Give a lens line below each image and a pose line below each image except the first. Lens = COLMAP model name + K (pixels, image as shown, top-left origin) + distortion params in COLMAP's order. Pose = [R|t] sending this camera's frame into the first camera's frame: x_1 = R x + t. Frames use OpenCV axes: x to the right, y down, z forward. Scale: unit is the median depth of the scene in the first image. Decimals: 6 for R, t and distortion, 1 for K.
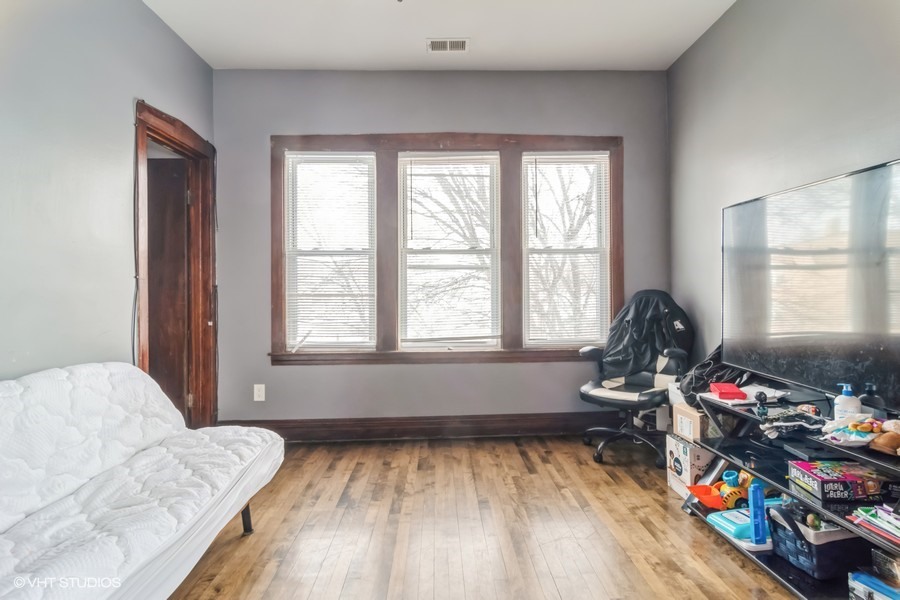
lens RADIAL K [[480.0, 0, 450.4], [0, 480.0, 296.0], [0, 0, 1]] dist [-0.006558, -0.001800]
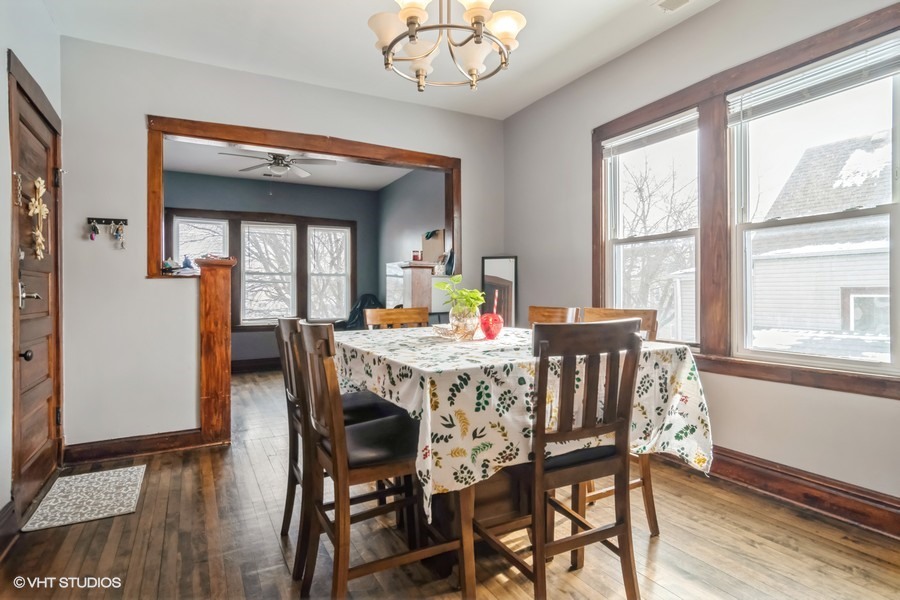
lens RADIAL K [[480.0, 0, 443.9], [0, 480.0, 295.9], [0, 0, 1]] dist [-0.006558, -0.001800]
pose [[0.896503, 0.000923, 0.443036, -0.224006], [0.002537, 0.999971, -0.007218, 0.010563], [-0.443030, 0.007595, 0.896475, -1.028301]]
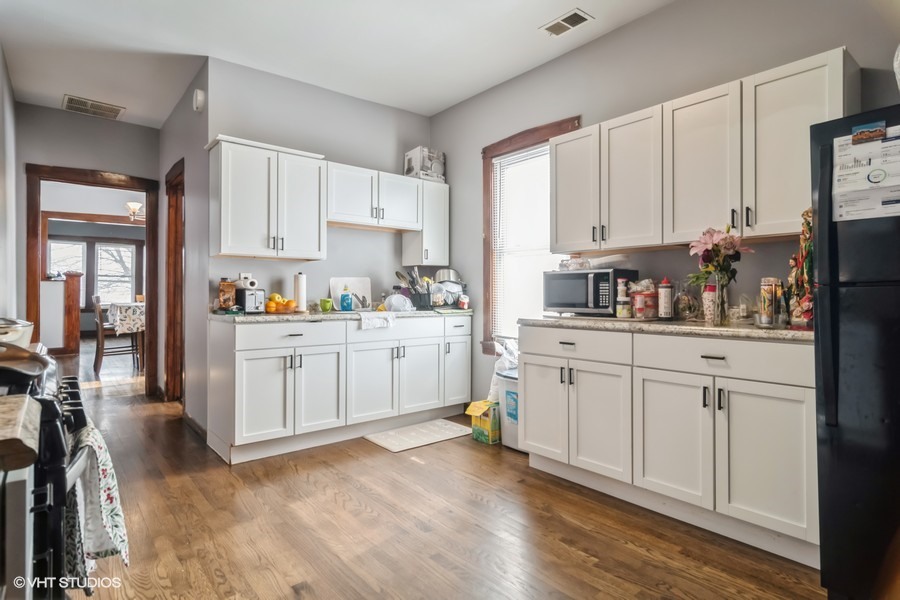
lens RADIAL K [[480.0, 0, 455.8], [0, 480.0, 299.1], [0, 0, 1]] dist [-0.006558, -0.001800]
pose [[0.782981, 0.019721, 0.621733, -0.196962], [-0.017975, 0.999797, -0.009076, 0.034849], [-0.621786, -0.004069, 0.783177, -2.670873]]
